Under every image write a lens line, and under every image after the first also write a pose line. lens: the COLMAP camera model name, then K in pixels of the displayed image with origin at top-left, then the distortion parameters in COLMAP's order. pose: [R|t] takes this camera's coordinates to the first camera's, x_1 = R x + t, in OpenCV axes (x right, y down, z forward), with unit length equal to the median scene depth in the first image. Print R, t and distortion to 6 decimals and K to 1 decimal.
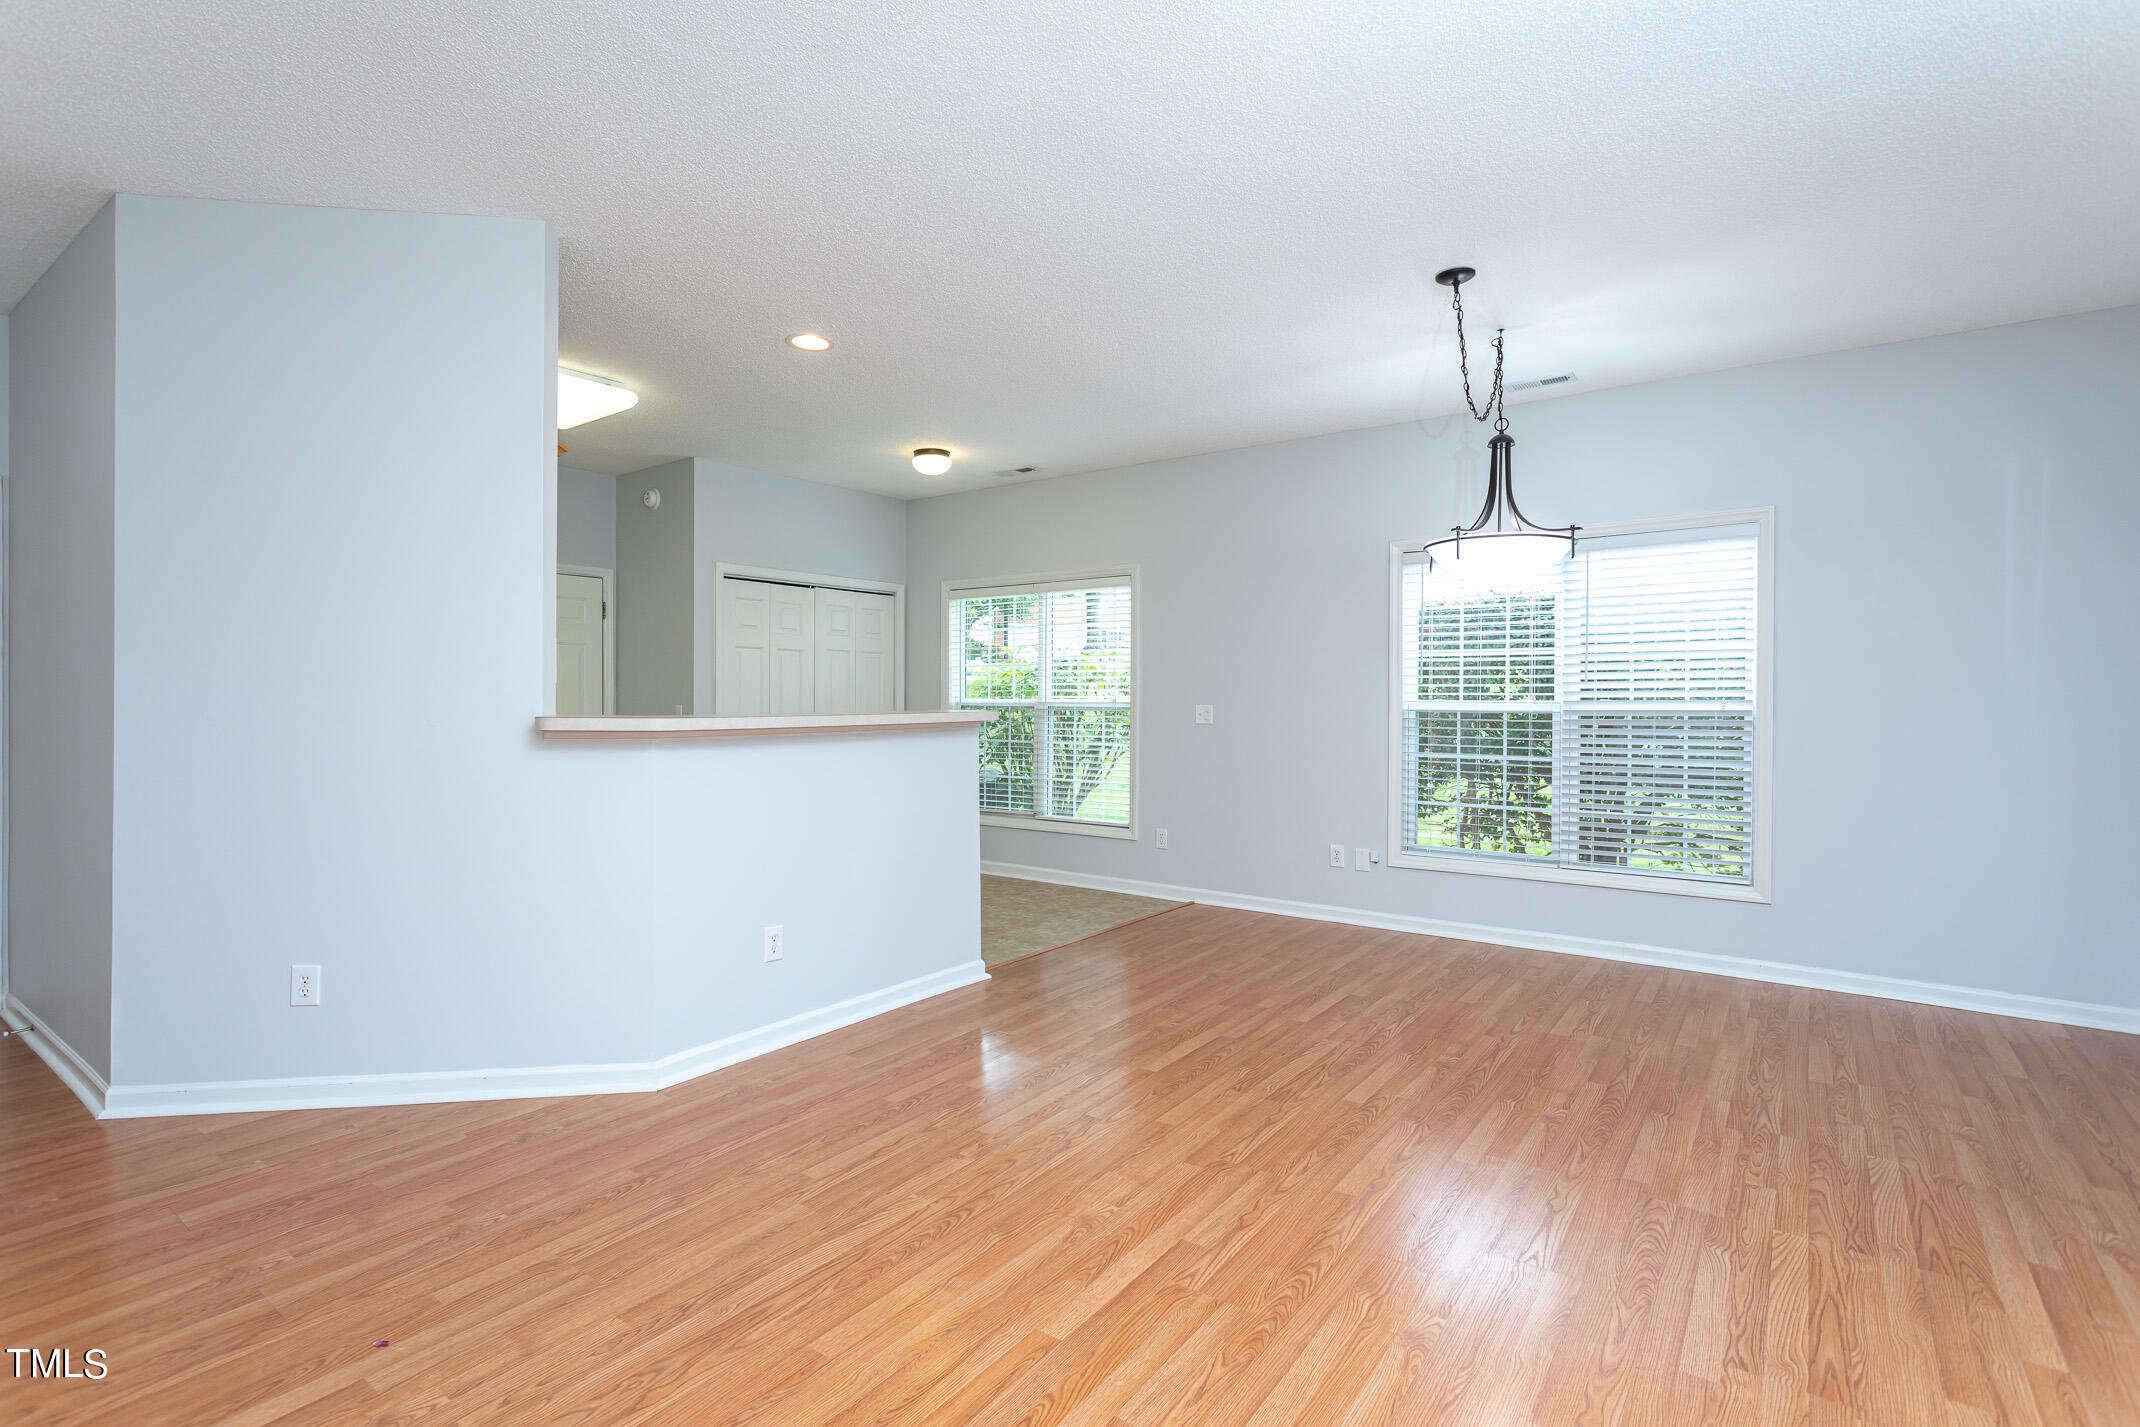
lens RADIAL K [[1011.9, 0, 1054.4], [0, 1011.9, 700.8], [0, 0, 1]] dist [-0.001900, 0.002323]
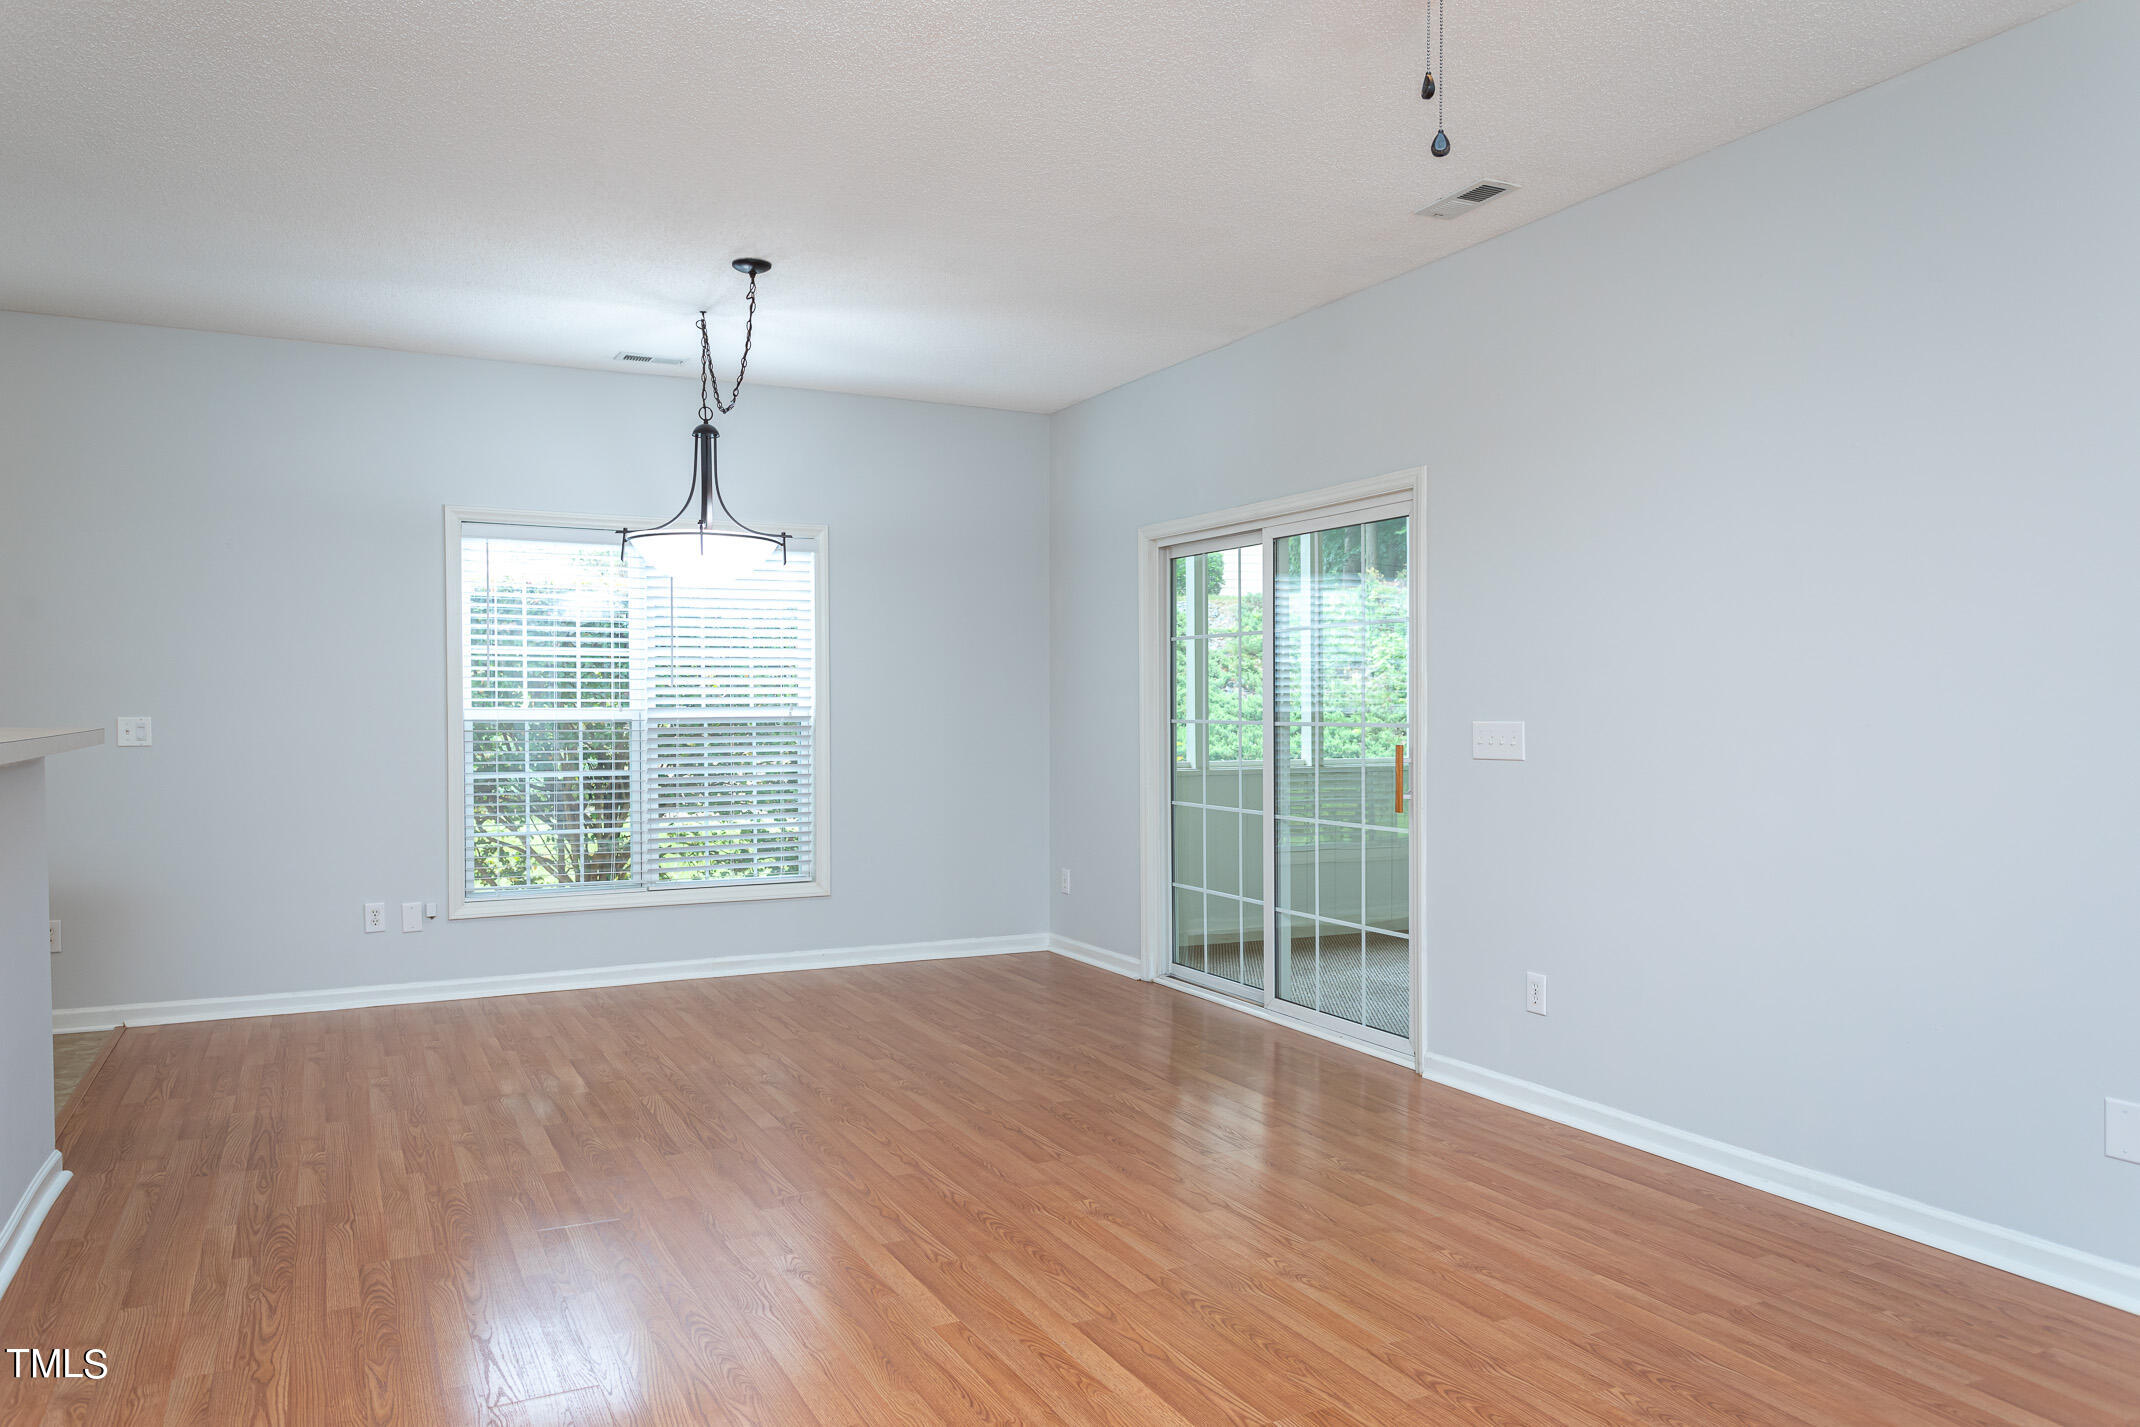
lens RADIAL K [[1438.9, 0, 1014.8], [0, 1438.9, 730.3], [0, 0, 1]] dist [0.006757, -0.002124]
pose [[0.464569, -0.017942, 0.885355, -0.586367], [0.004348, 0.999829, 0.017980, -0.001866], [-0.885526, -0.004503, 0.464568, 0.120235]]
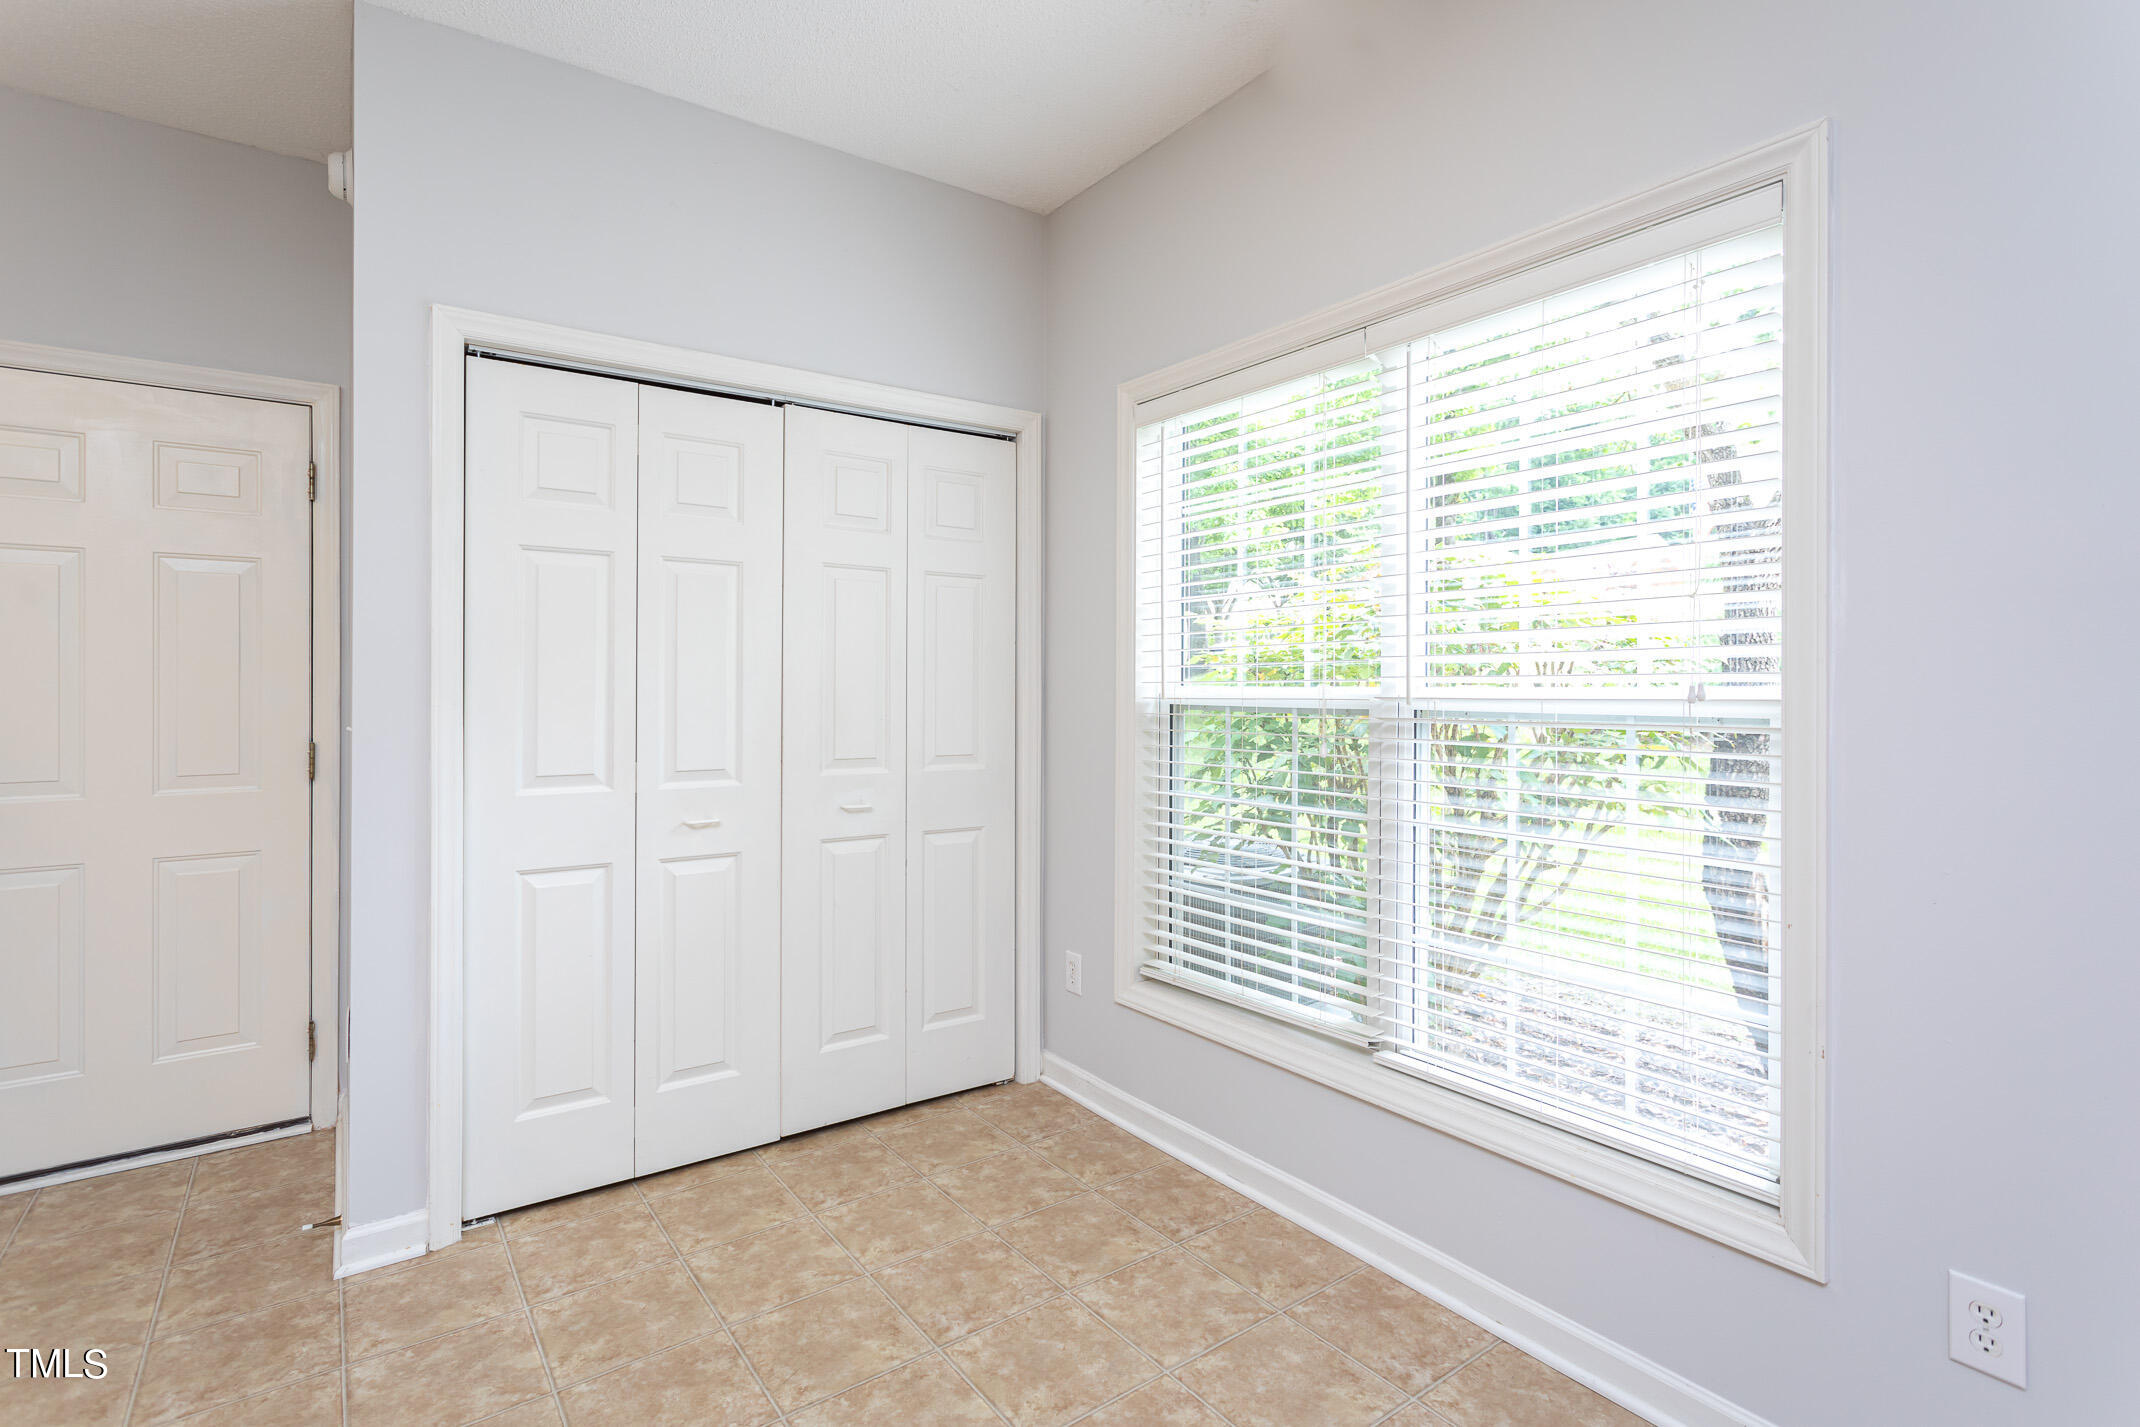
lens RADIAL K [[1011.9, 0, 1055.3], [0, 1011.9, 682.2], [0, 0, 1]] dist [-0.001900, 0.002323]
pose [[0.950348, -0.003053, -0.311173, -0.024040], [0.001146, 0.999979, -0.006311, -0.002671], [0.311186, 0.005641, 0.950332, 1.091245]]
